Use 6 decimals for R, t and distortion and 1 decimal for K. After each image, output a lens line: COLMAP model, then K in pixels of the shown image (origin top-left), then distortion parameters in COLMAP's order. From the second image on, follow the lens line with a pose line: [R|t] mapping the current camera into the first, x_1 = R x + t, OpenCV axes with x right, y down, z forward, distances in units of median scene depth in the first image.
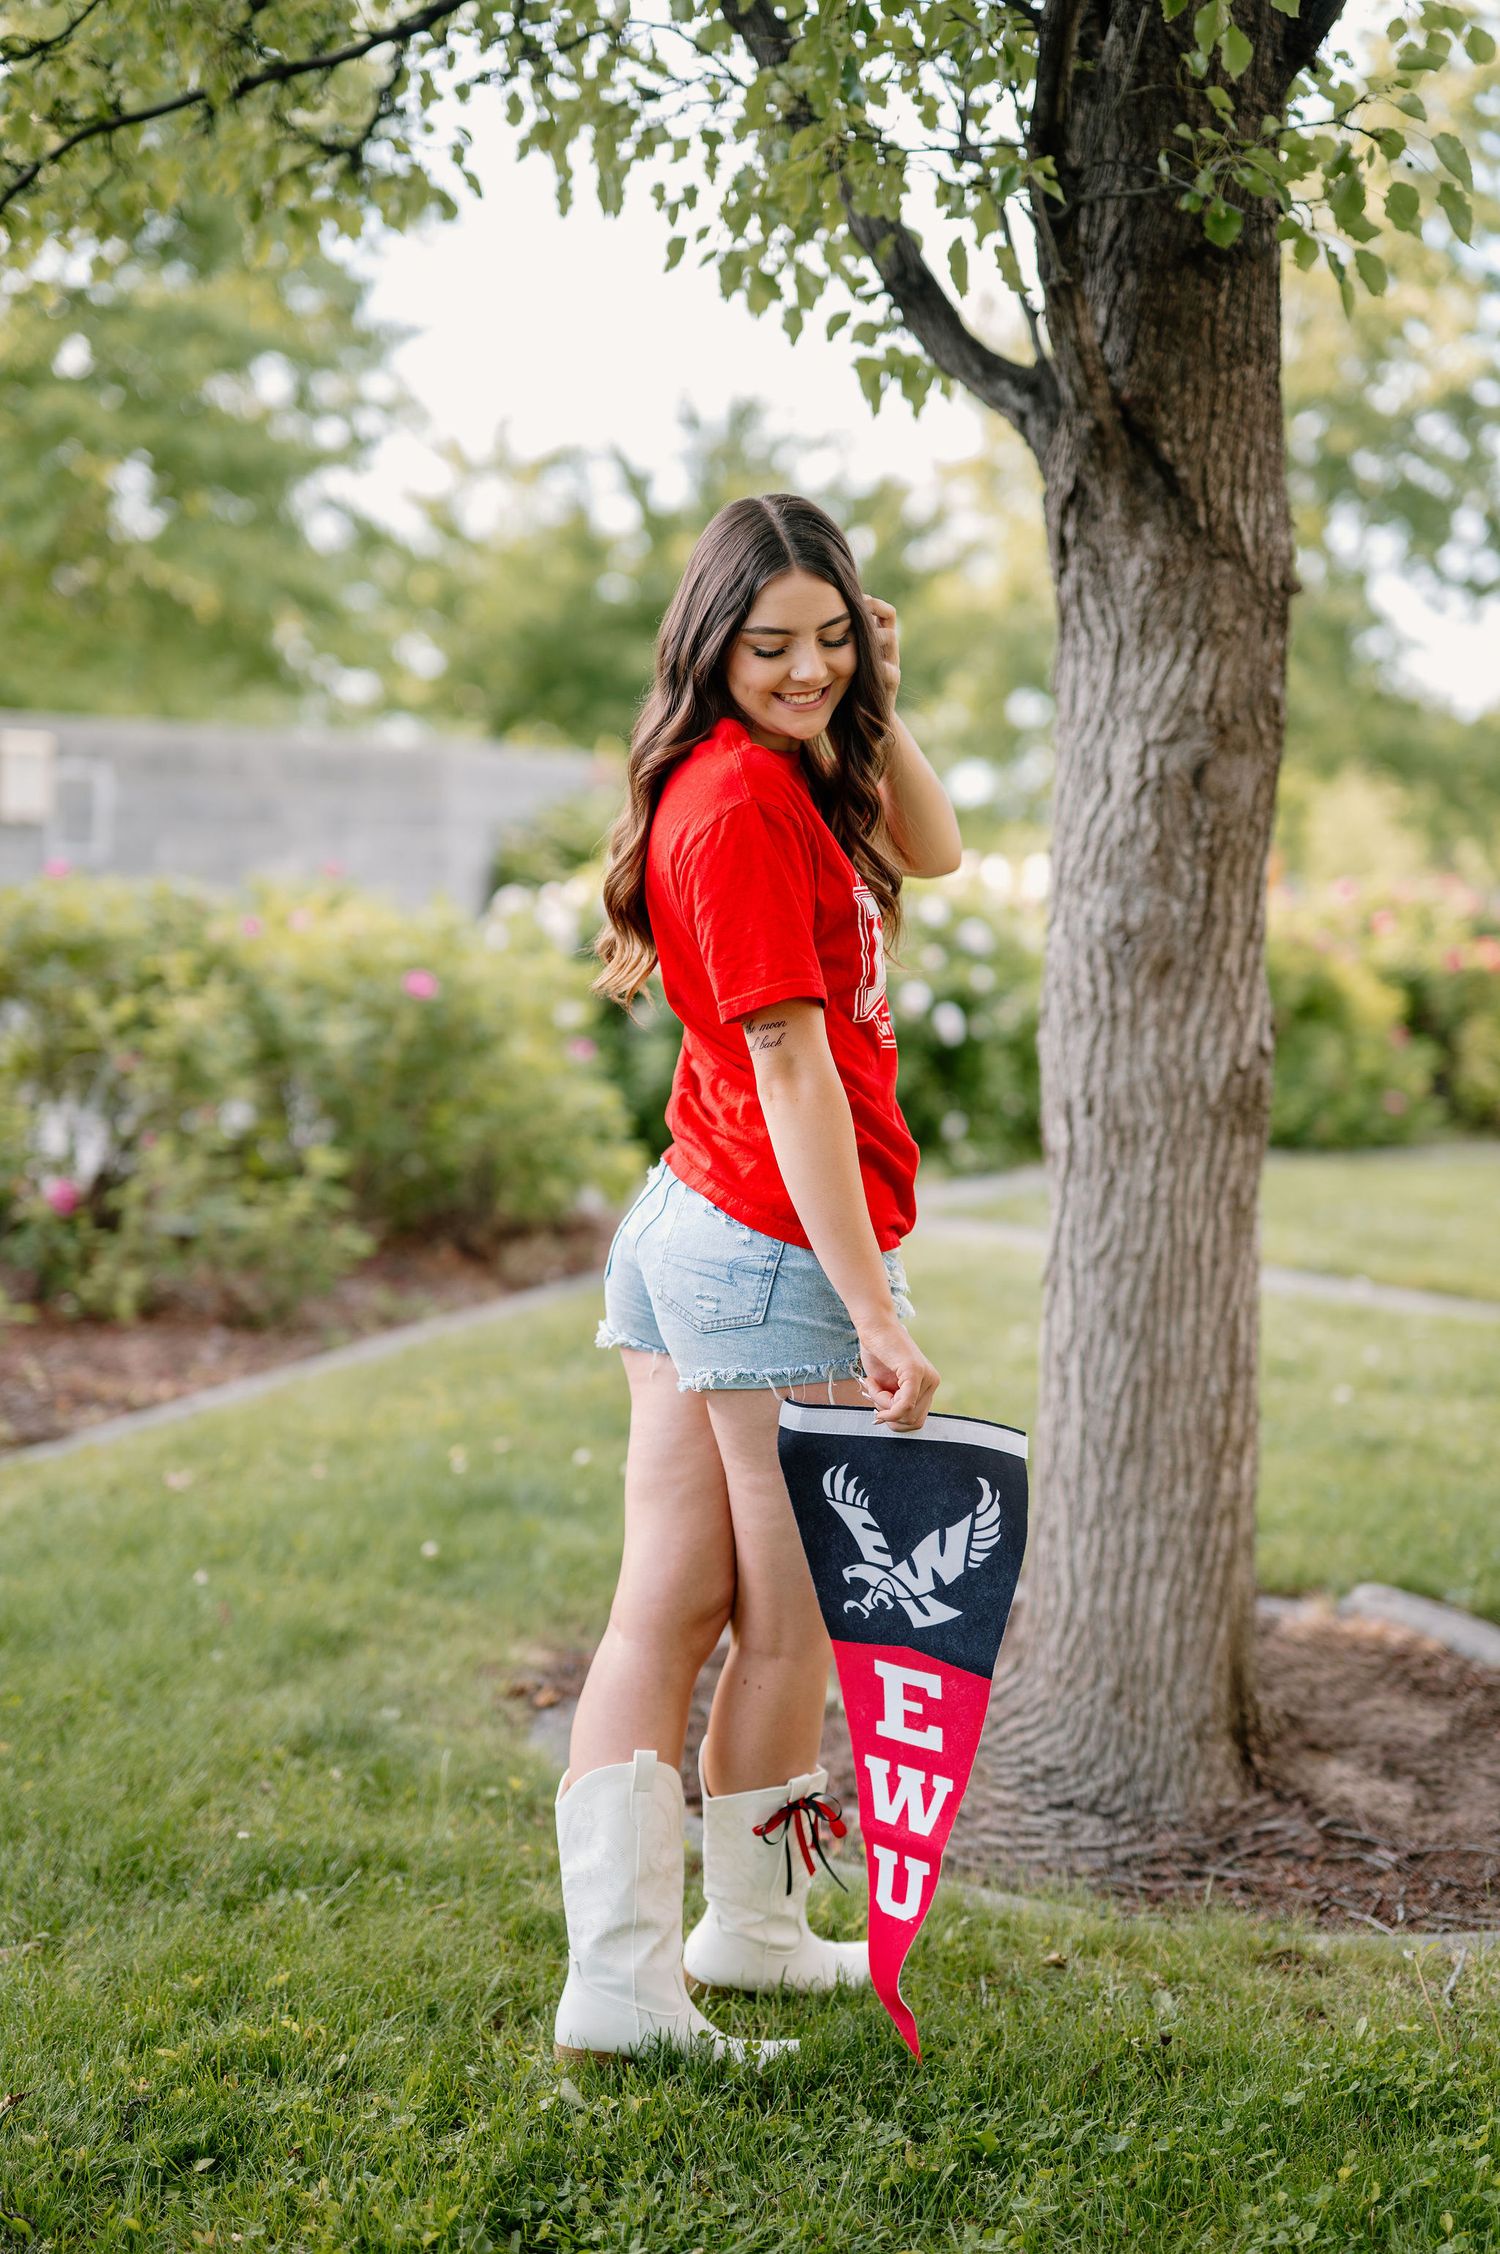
lens RADIAL K [[3608.2, 0, 750.0], [0, 3608.2, 1127.0], [0, 0, 1]] dist [0.017581, -0.024307]
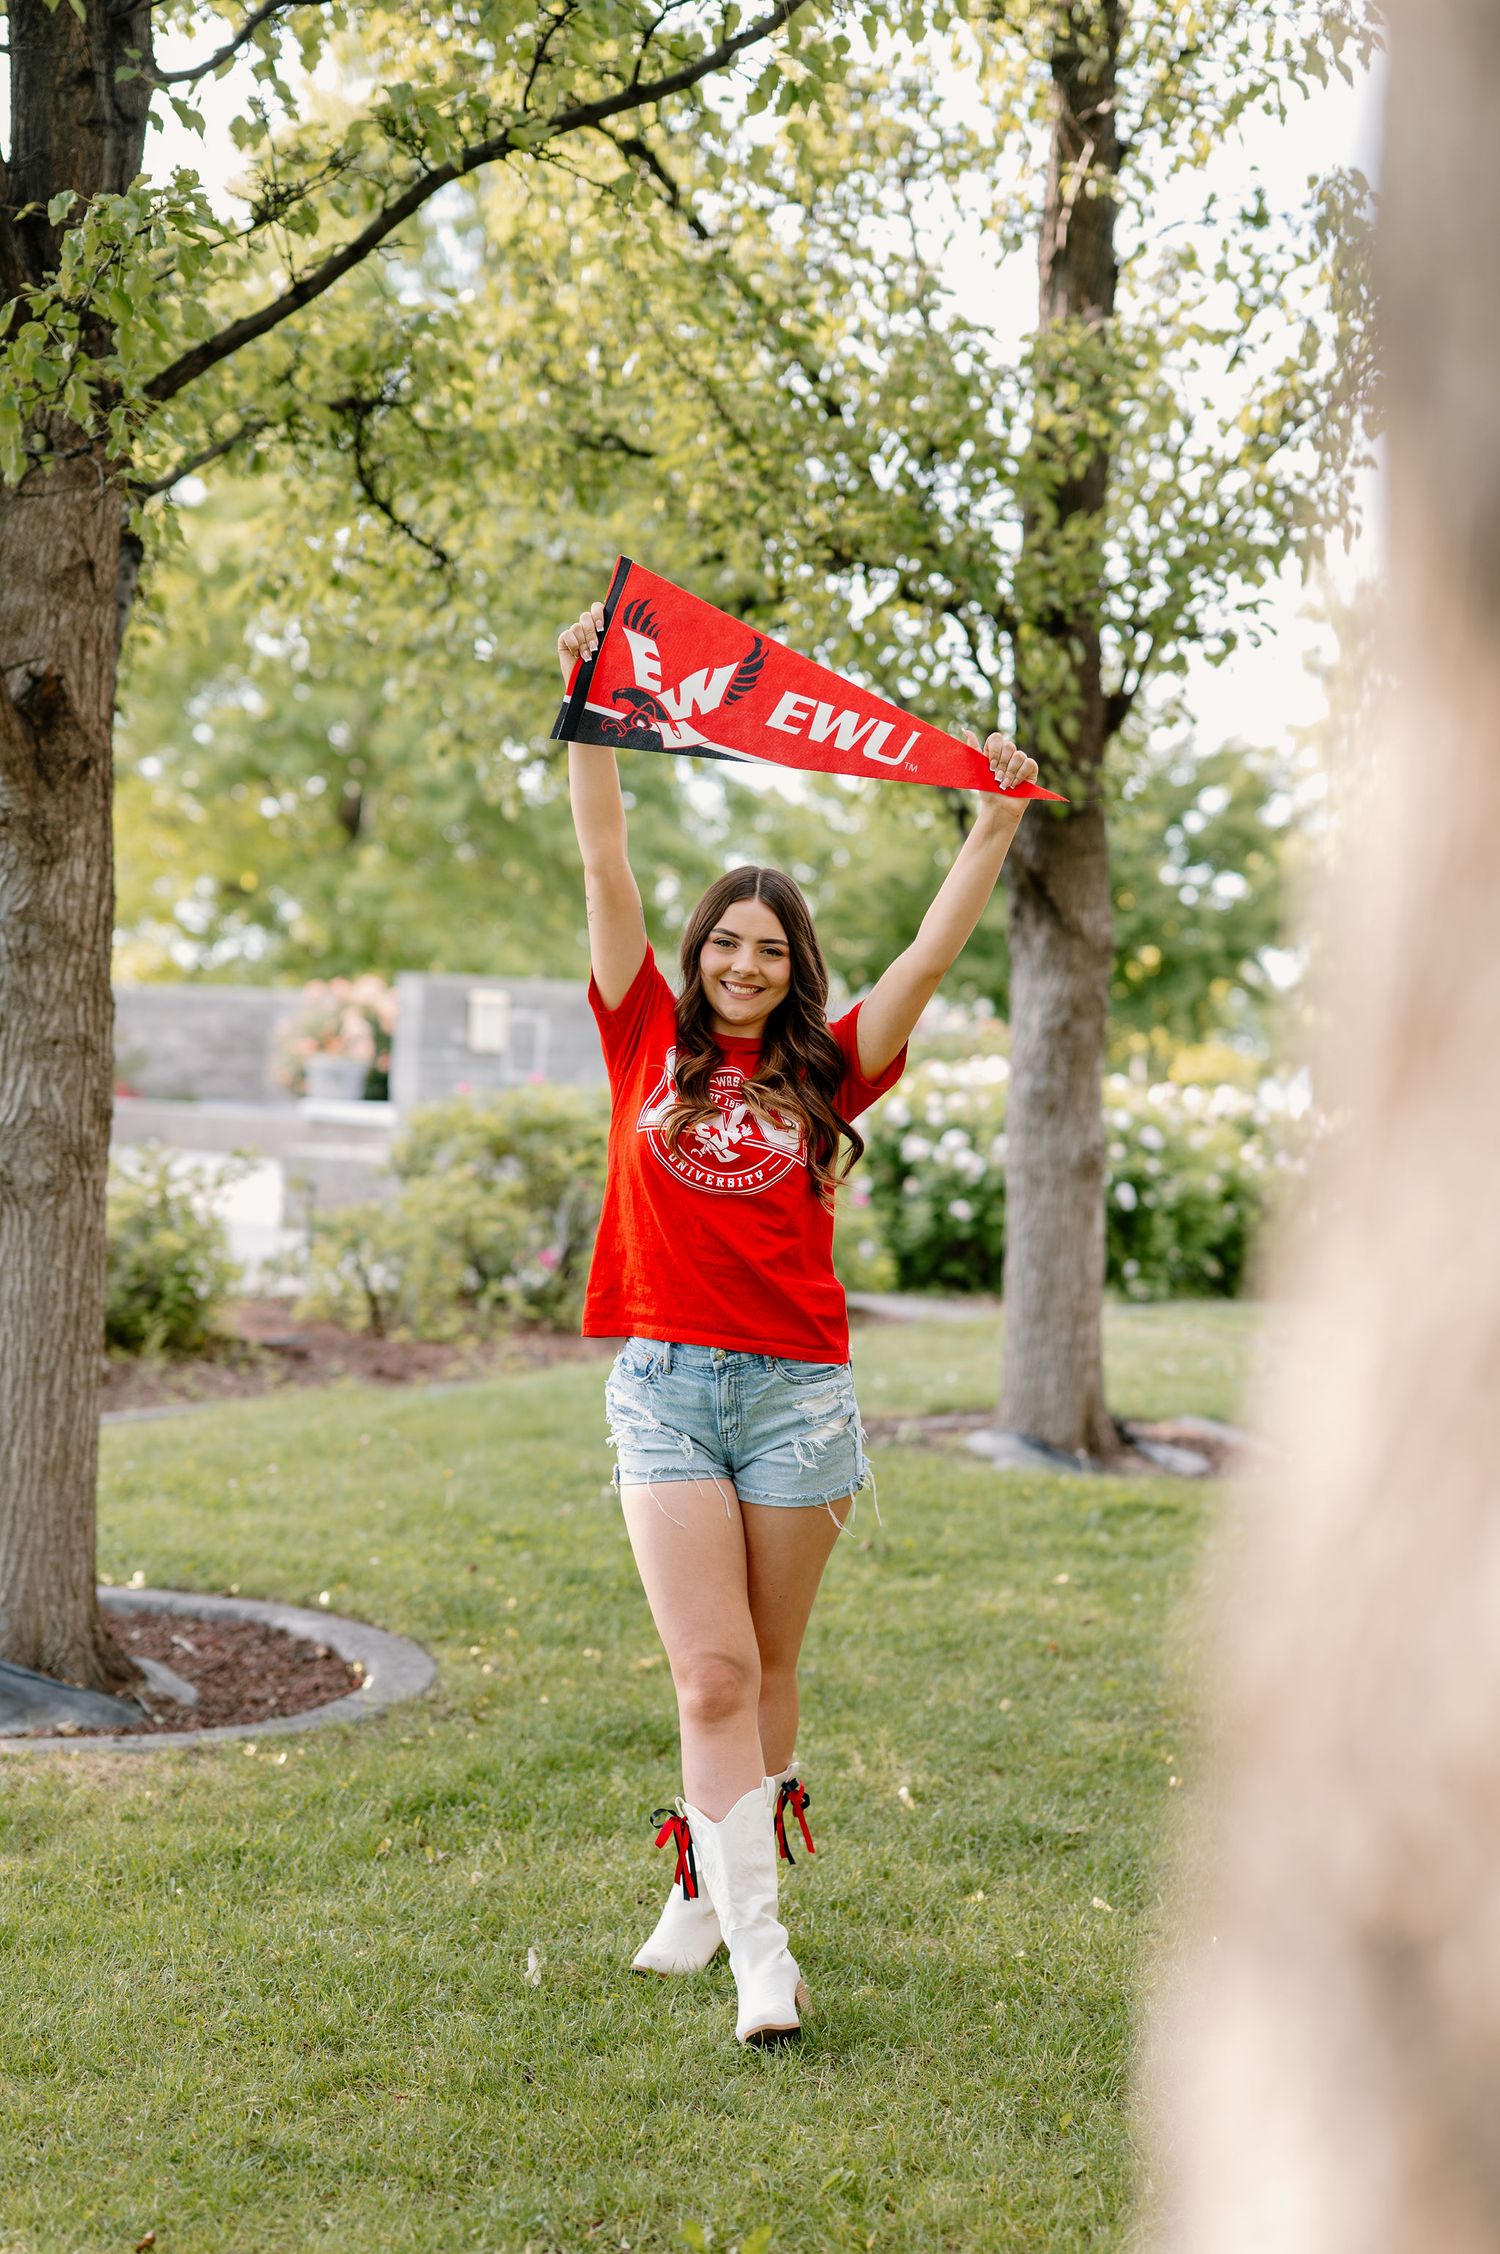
lens RADIAL K [[3608.2, 0, 750.0], [0, 3608.2, 1127.0], [0, 0, 1]] dist [0.017581, -0.024307]
pose [[0.994780, 0.008646, -0.101674, 0.052005], [-0.015504, 0.997643, -0.066849, 0.042066], [0.100857, 0.068076, 0.992569, -0.444214]]
